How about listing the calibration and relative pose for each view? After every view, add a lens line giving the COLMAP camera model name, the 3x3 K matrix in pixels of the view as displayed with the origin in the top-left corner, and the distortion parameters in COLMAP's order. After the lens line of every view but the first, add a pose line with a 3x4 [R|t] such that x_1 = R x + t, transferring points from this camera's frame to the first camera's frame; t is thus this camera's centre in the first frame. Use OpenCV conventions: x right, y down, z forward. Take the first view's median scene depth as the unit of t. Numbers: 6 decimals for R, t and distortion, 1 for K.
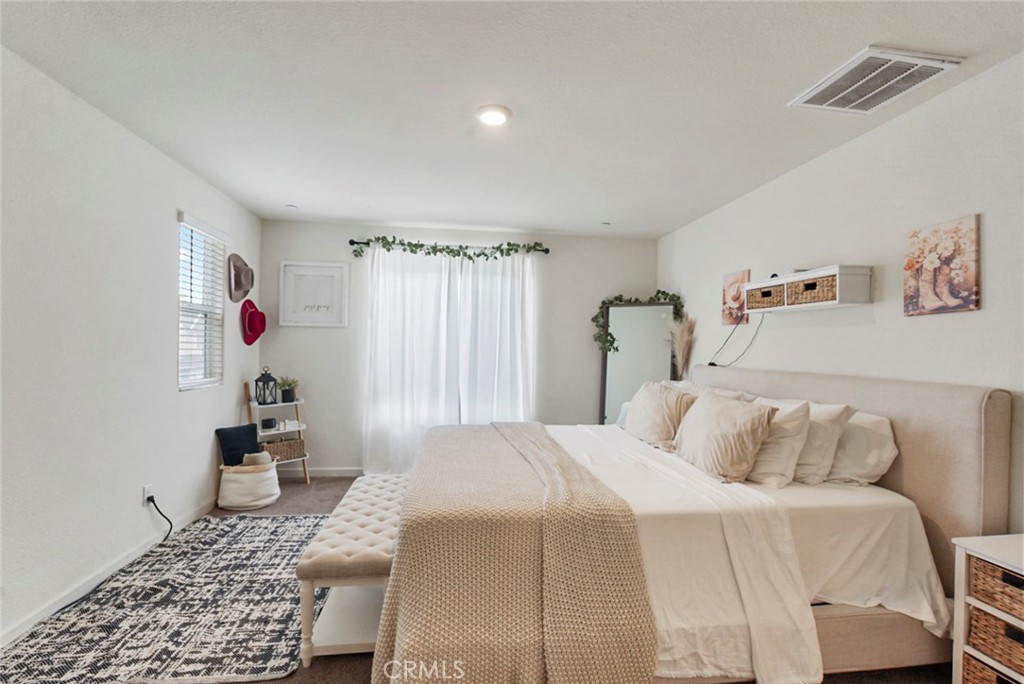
lens RADIAL K [[466.0, 0, 508.3], [0, 466.0, 344.9], [0, 0, 1]] dist [-0.005473, 0.001988]
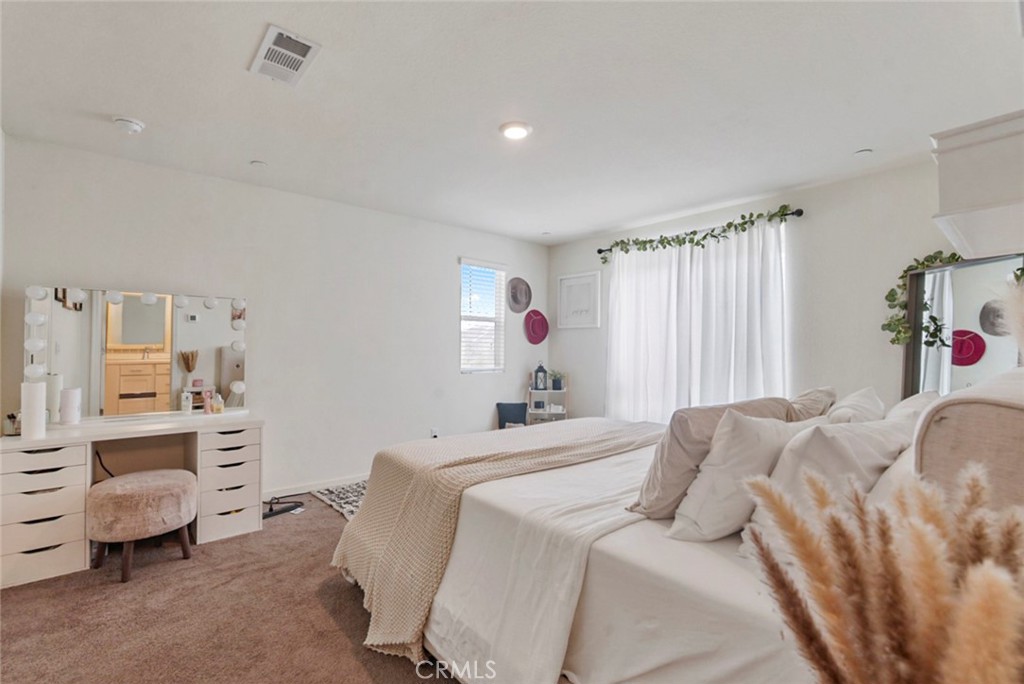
lens RADIAL K [[466.0, 0, 506.0], [0, 466.0, 344.3], [0, 0, 1]] dist [-0.005473, 0.001988]
pose [[0.525174, -0.017303, -0.850819, 0.493334], [-0.000331, 0.999789, -0.020537, 0.025943], [0.850995, 0.011067, 0.525057, 0.223246]]
